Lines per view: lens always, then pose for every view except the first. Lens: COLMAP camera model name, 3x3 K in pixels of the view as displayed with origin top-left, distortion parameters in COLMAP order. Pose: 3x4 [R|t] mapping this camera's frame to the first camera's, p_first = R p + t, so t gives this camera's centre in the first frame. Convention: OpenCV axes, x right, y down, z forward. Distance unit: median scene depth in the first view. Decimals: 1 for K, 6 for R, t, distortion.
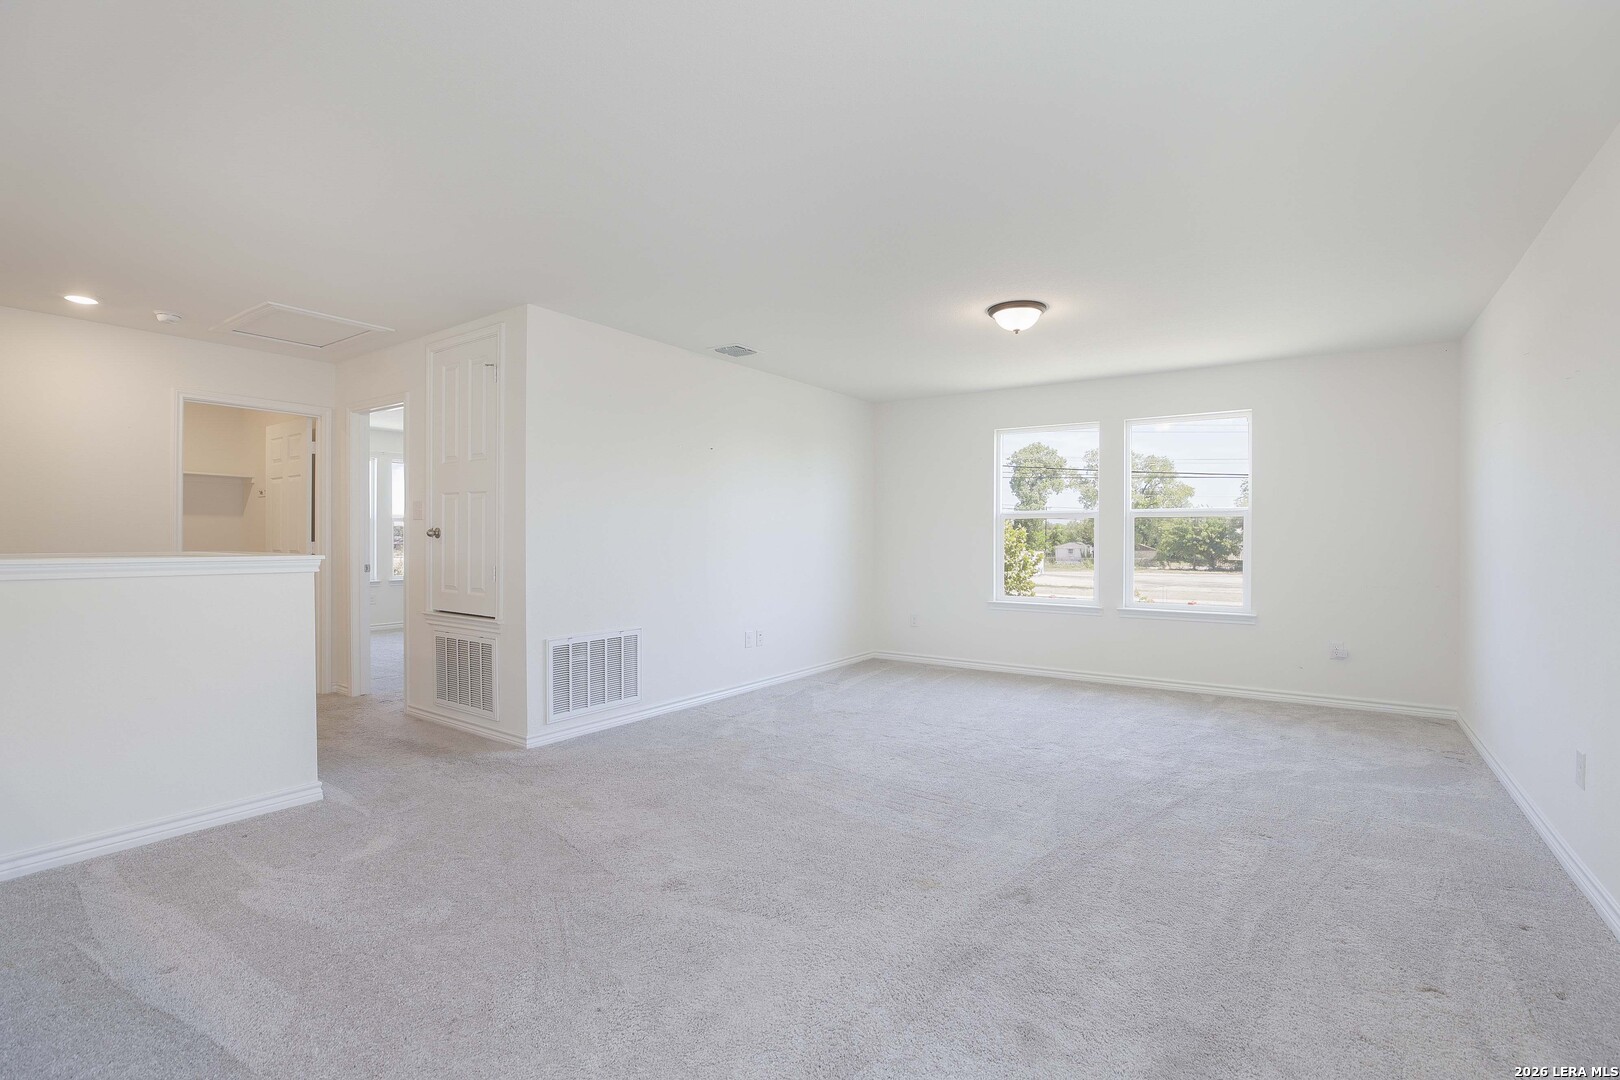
lens RADIAL K [[741.6, 0, 804.6], [0, 741.6, 537.7], [0, 0, 1]] dist [-0.002853, -0.000140]
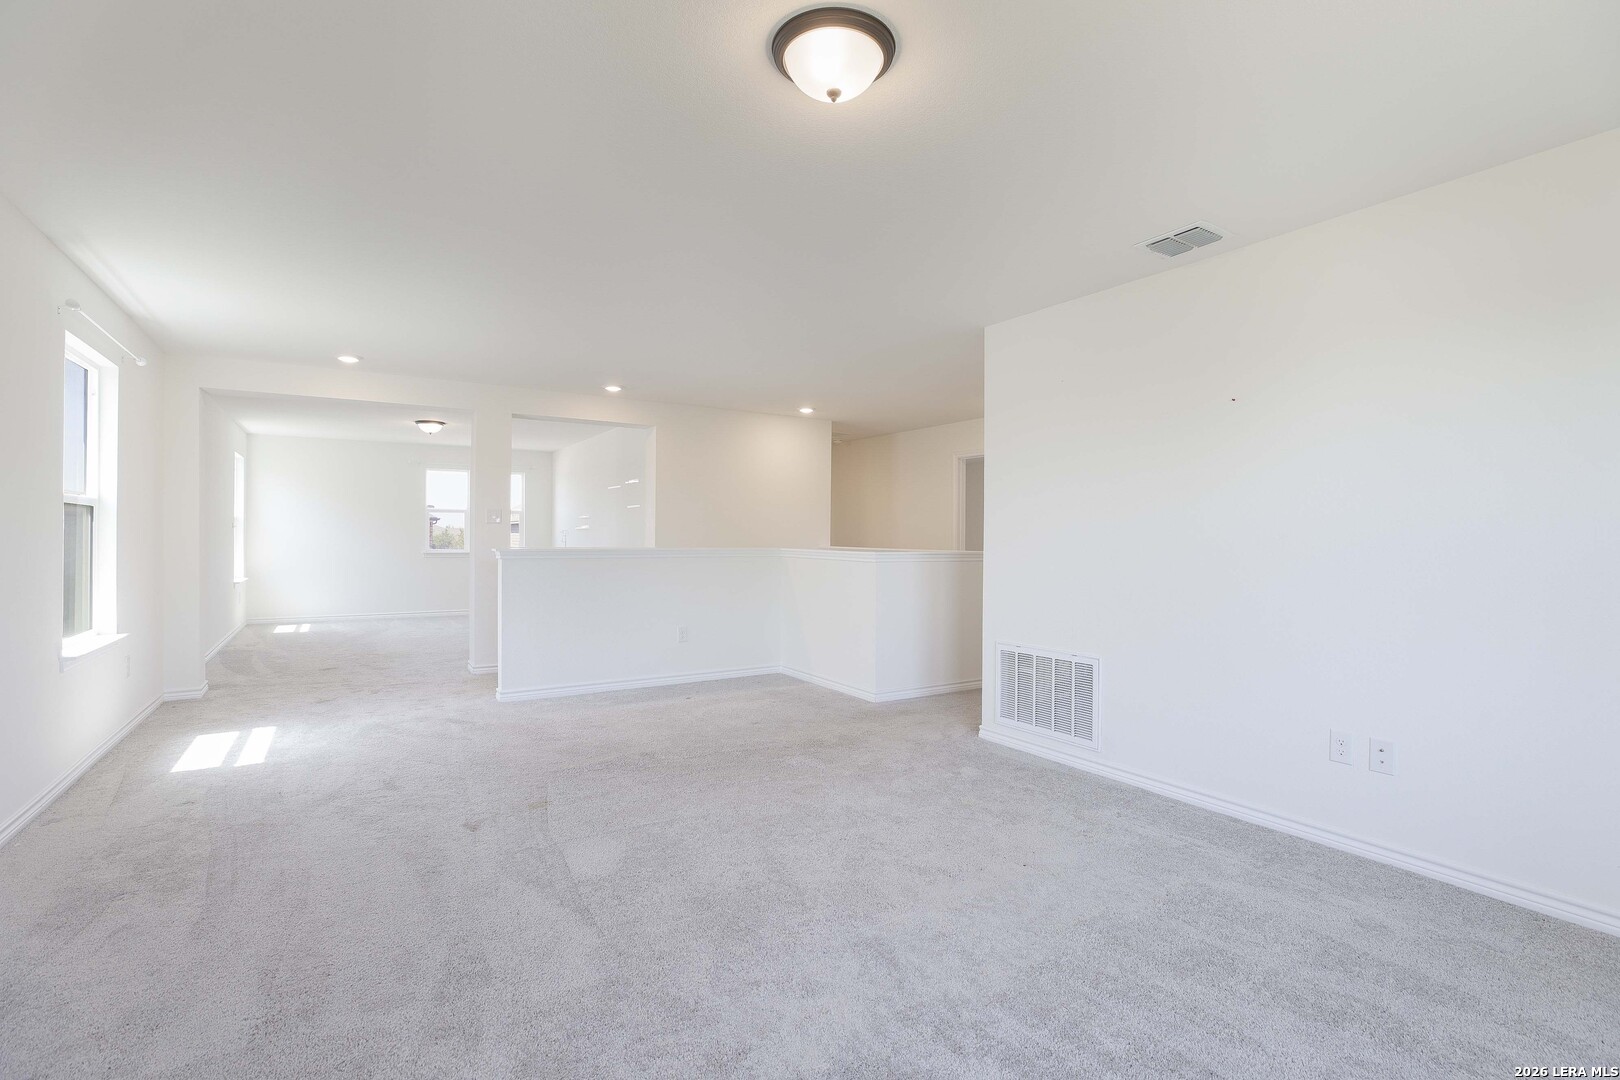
lens RADIAL K [[741.6, 0, 809.2], [0, 741.6, 538.8], [0, 0, 1]] dist [-0.002853, -0.000140]
pose [[-0.381954, -0.008709, -0.924140, 0.644332], [-0.008589, 0.999946, -0.005874, 0.001211], [0.924141, 0.005694, -0.382008, 1.034964]]
